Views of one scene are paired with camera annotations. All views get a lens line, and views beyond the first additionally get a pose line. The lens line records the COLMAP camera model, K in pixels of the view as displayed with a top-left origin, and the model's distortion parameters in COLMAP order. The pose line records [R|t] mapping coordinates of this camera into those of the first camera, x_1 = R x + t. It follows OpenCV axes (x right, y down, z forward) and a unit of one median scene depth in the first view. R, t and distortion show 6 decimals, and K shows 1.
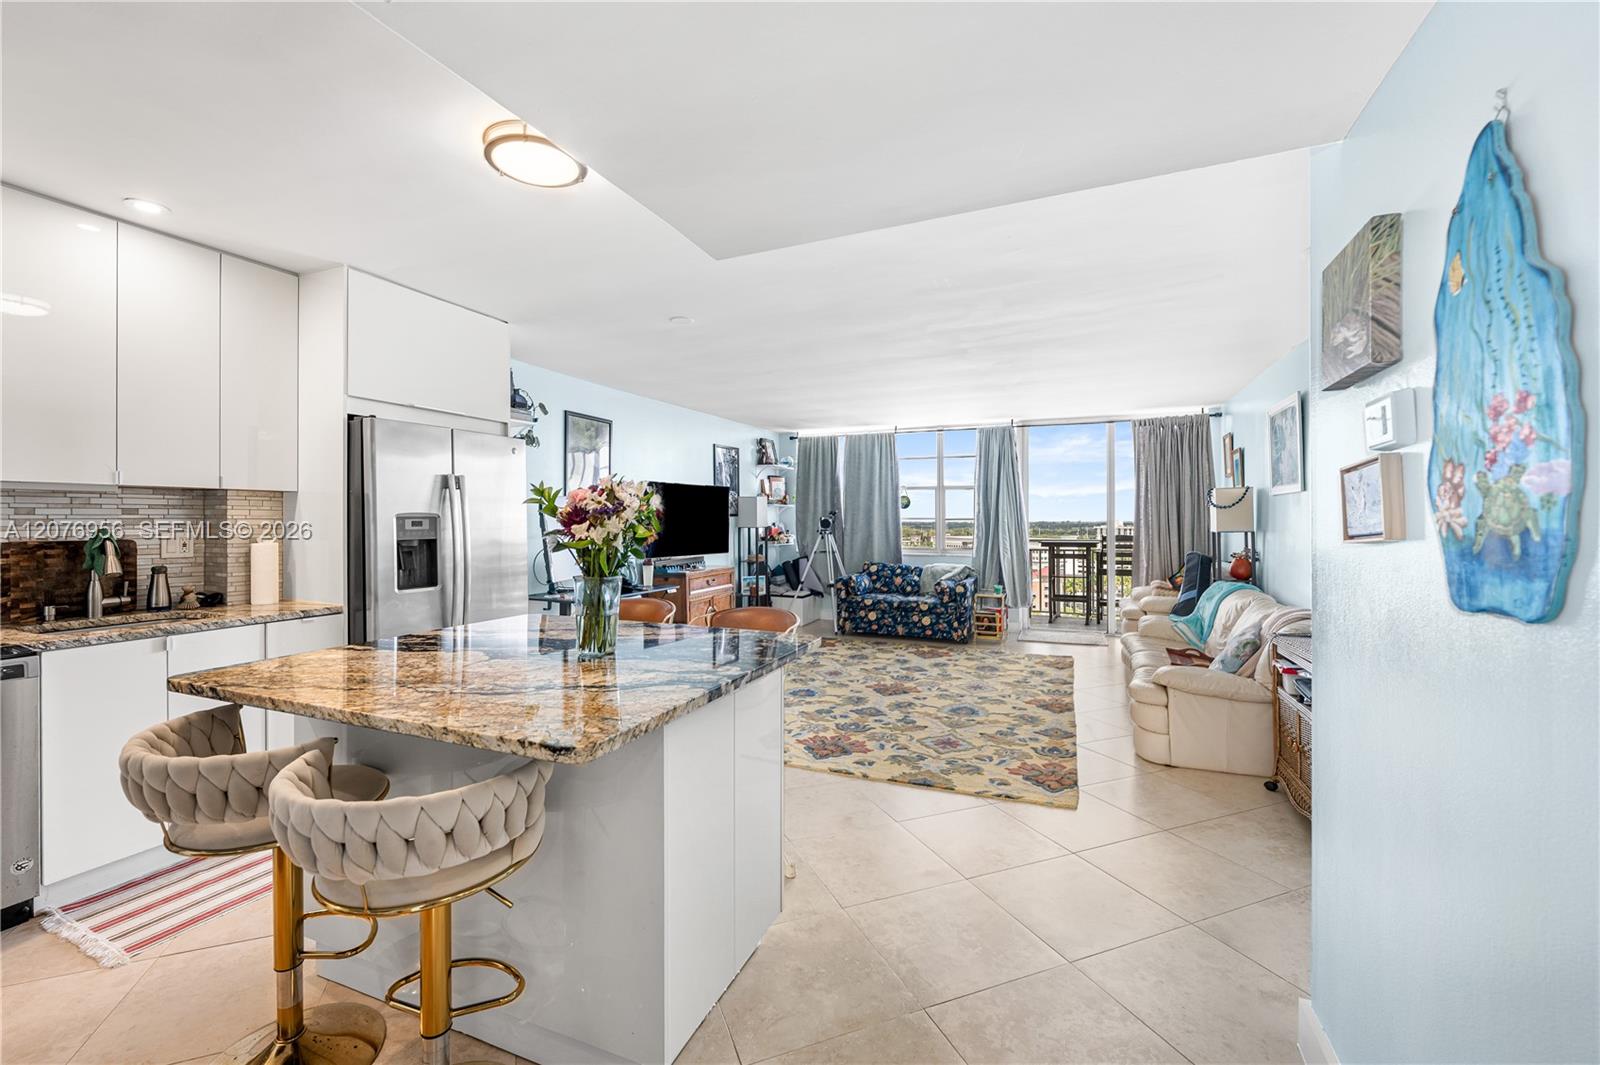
lens RADIAL K [[659.6, 0, 800.2], [0, 659.6, 520.9], [0, 0, 1]] dist [-0.000277, -0.000049]
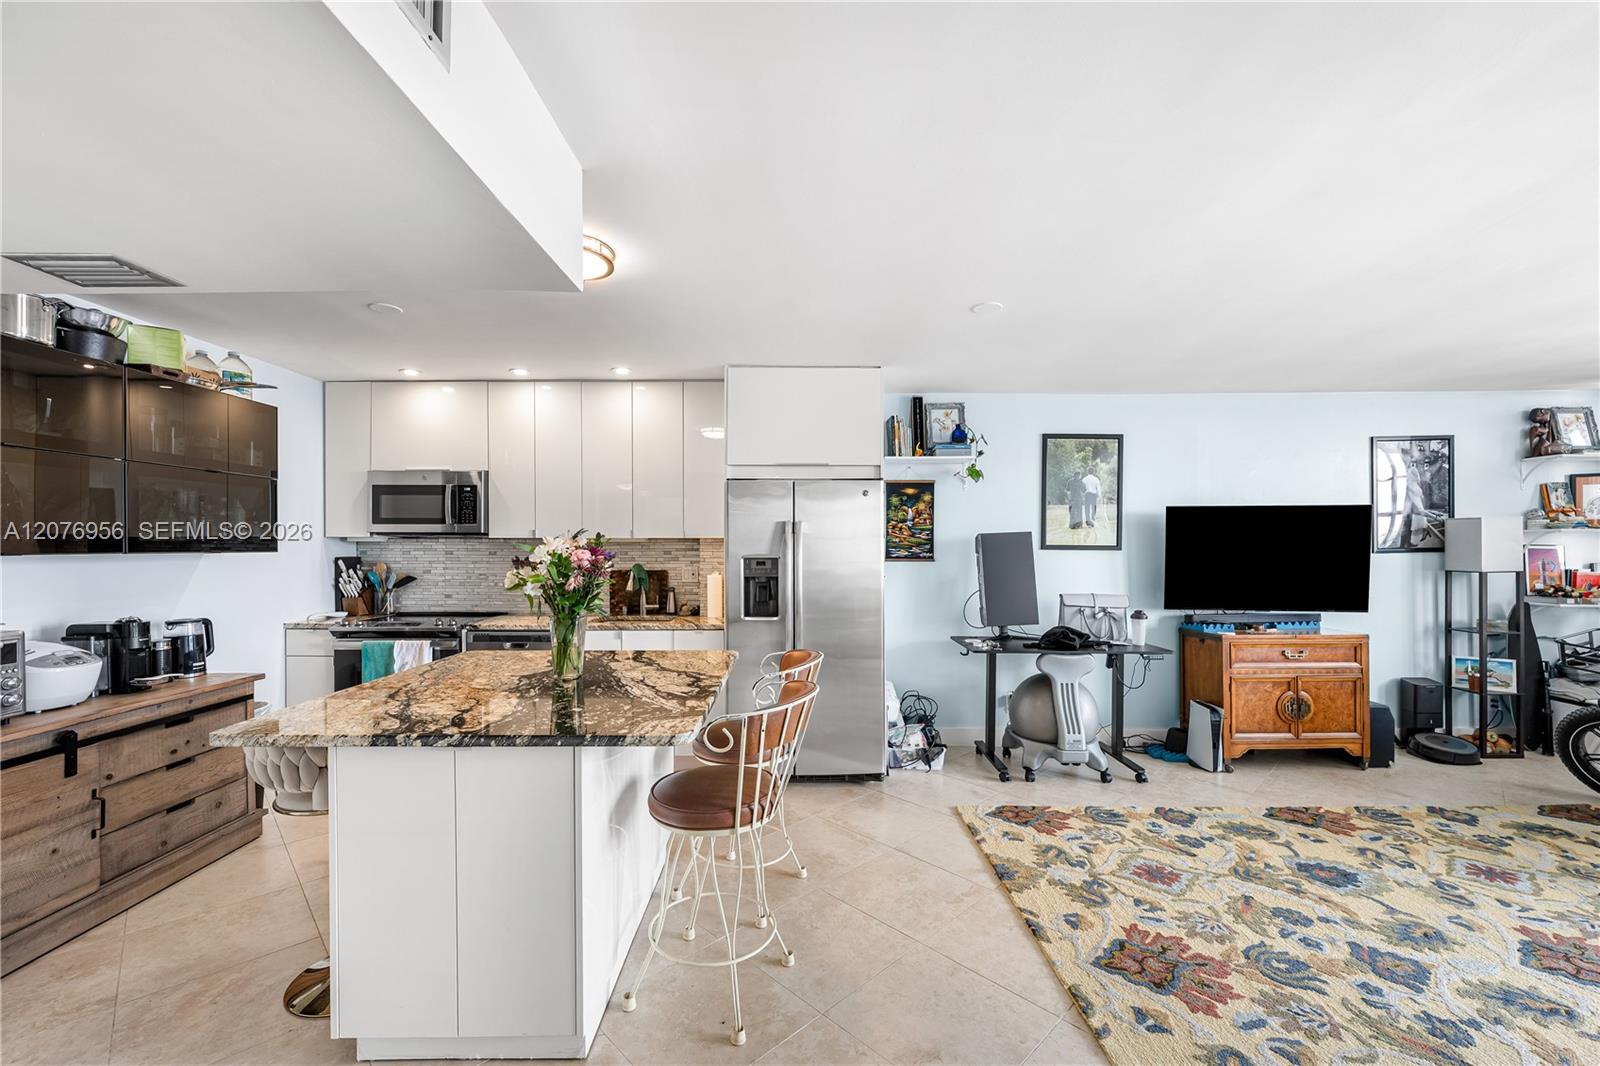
lens RADIAL K [[650.7, 0, 801.9], [0, 650.7, 553.6], [0, 0, 1]] dist [0.002027, -0.000391]
pose [[0.387534, 0.008727, -0.921814, 0.422509], [-0.001156, 0.999959, 0.008981, -0.019158], [0.921855, -0.002414, 0.387528, 0.467922]]
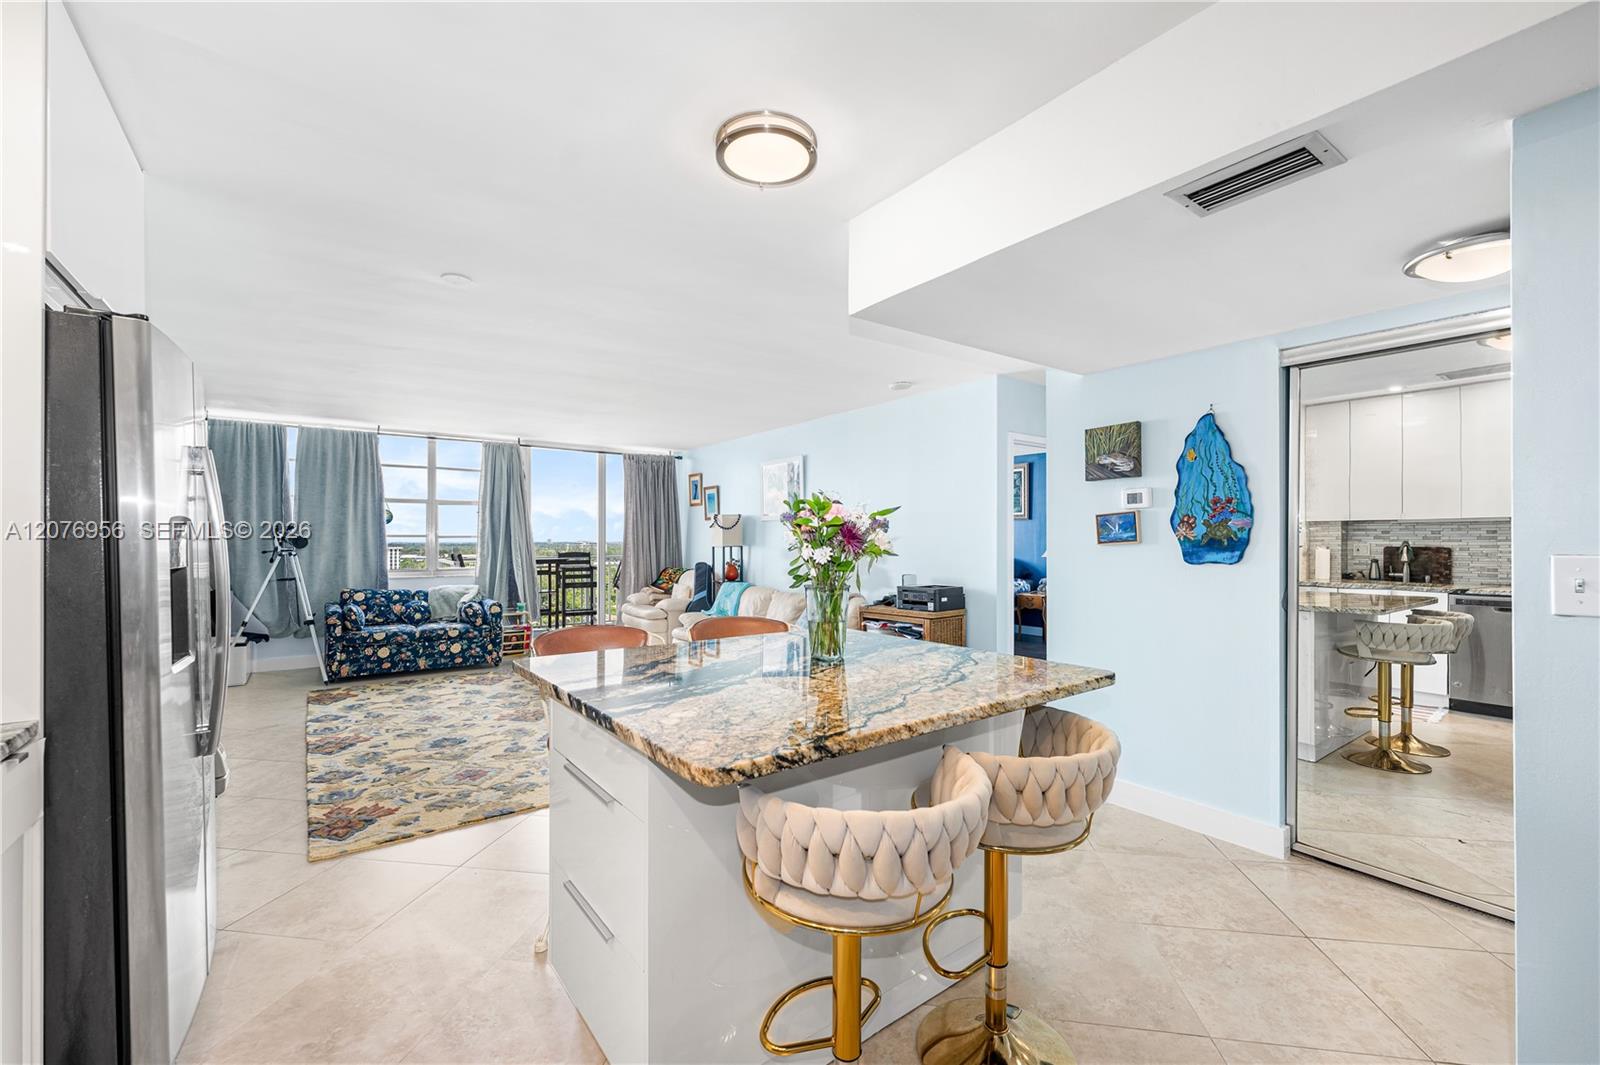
lens RADIAL K [[647.9, 0, 800.0], [0, 647.9, 532.5], [0, 0, 1]] dist [-0.006853, 0.000099]
pose [[0.506911, 0.009613, 0.861945, -0.595188], [0.000899, 0.999931, -0.011681, 0.005358], [-0.861998, 0.006696, 0.506867, 0.244764]]
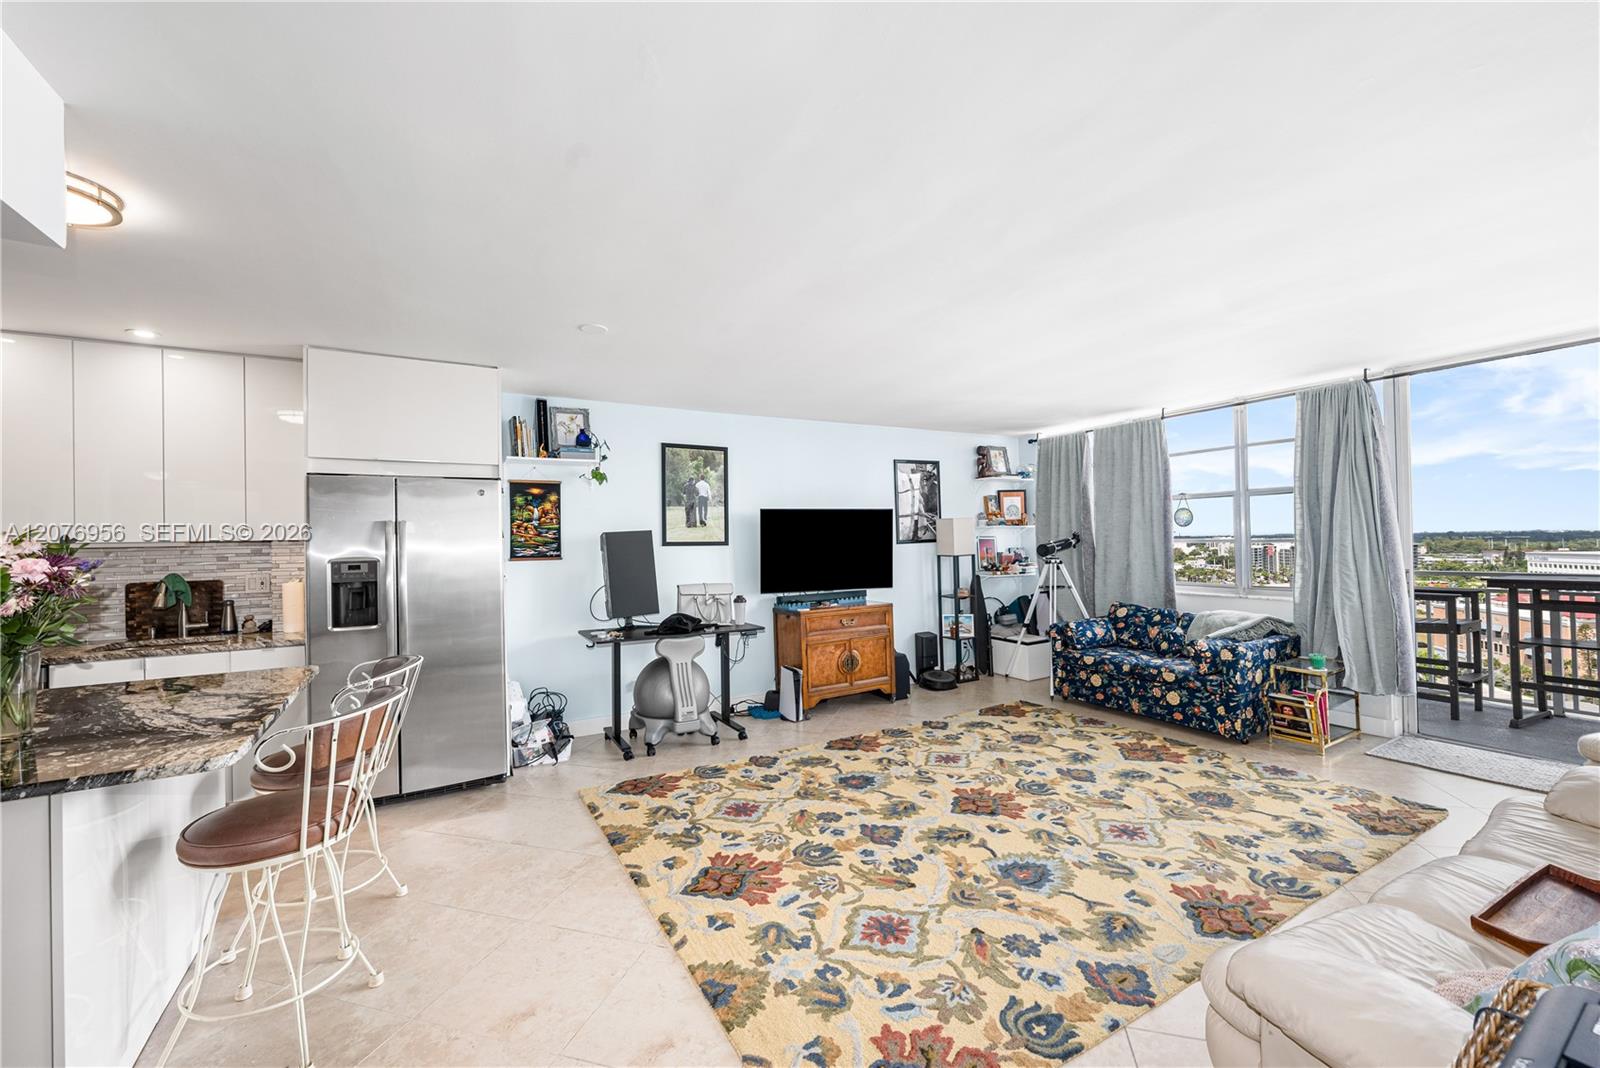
lens RADIAL K [[638.1, 0, 796.9], [0, 638.1, 534.5], [0, 0, 1]] dist [-0.000411, 0.000254]
pose [[0.791692, -0.021776, -0.610532, 0.504239], [0.017996, 0.999762, -0.012323, -0.019071], [0.610655, -0.001231, 0.791896, 0.468887]]
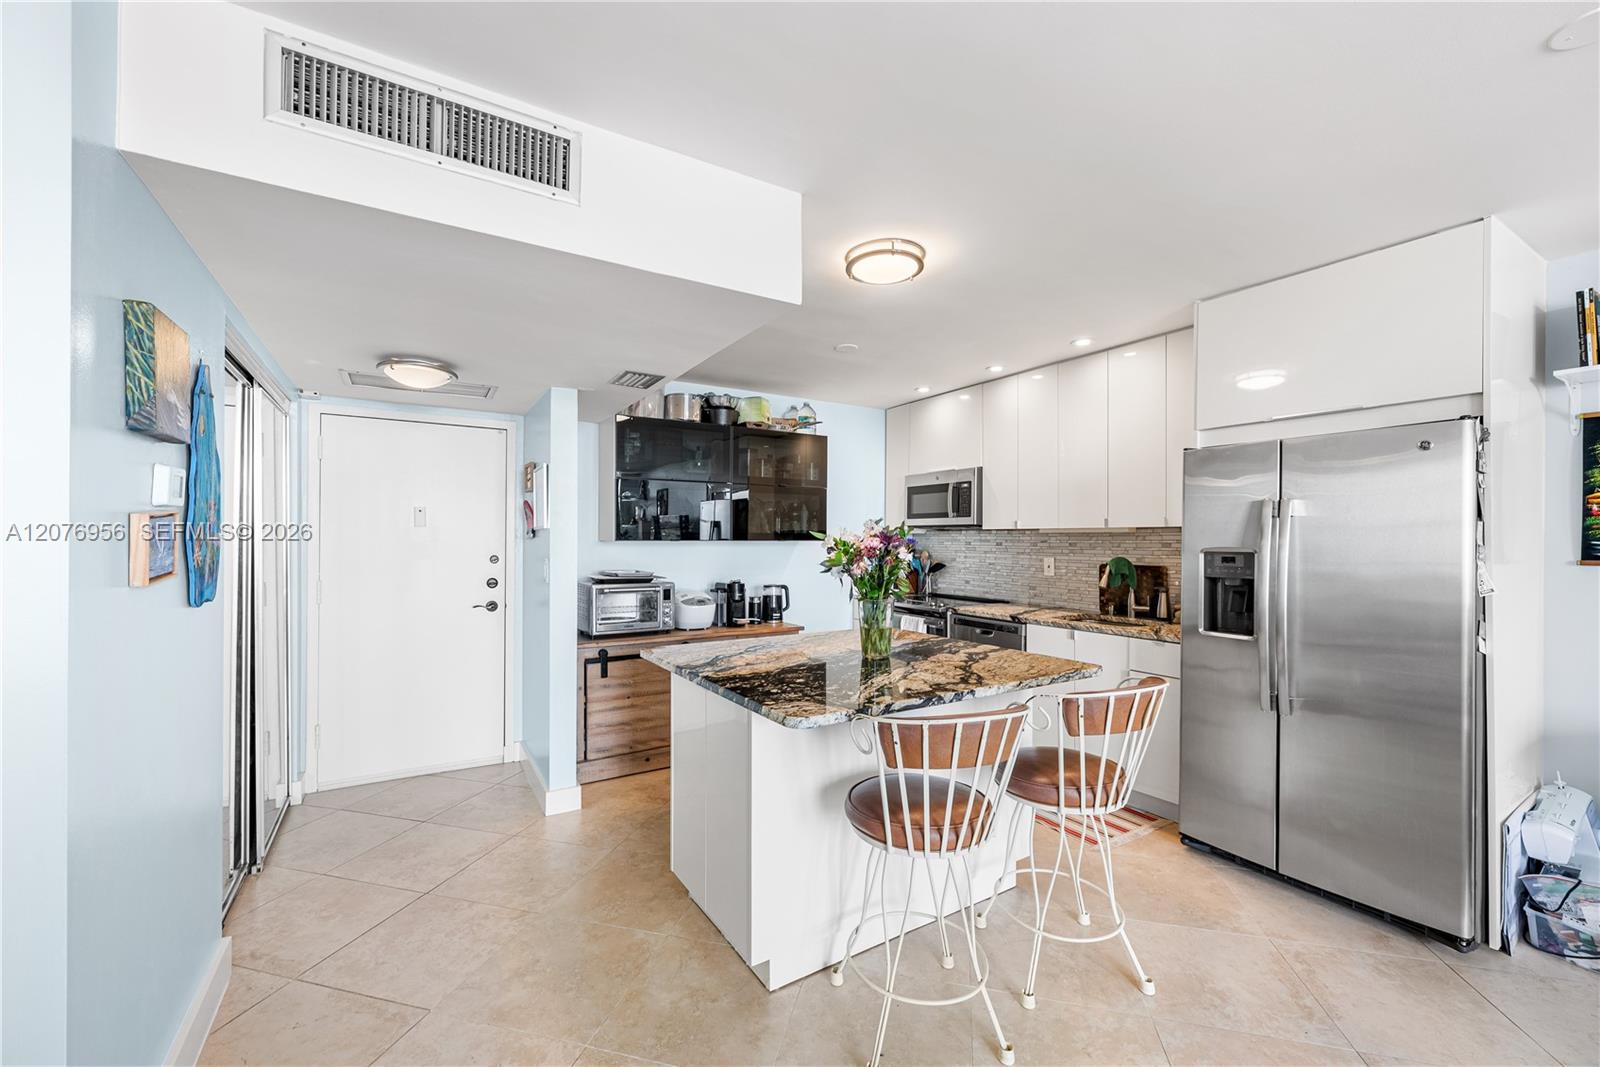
lens RADIAL K [[643.9, 0, 797.0], [0, 643.9, 541.0], [0, 0, 1]] dist [-0.001485, -0.000050]
pose [[-0.584154, -0.001905, -0.811641, 0.345793], [-0.006073, 0.999980, 0.002024, -0.014660], [0.811620, 0.006112, -0.584153, 0.796729]]
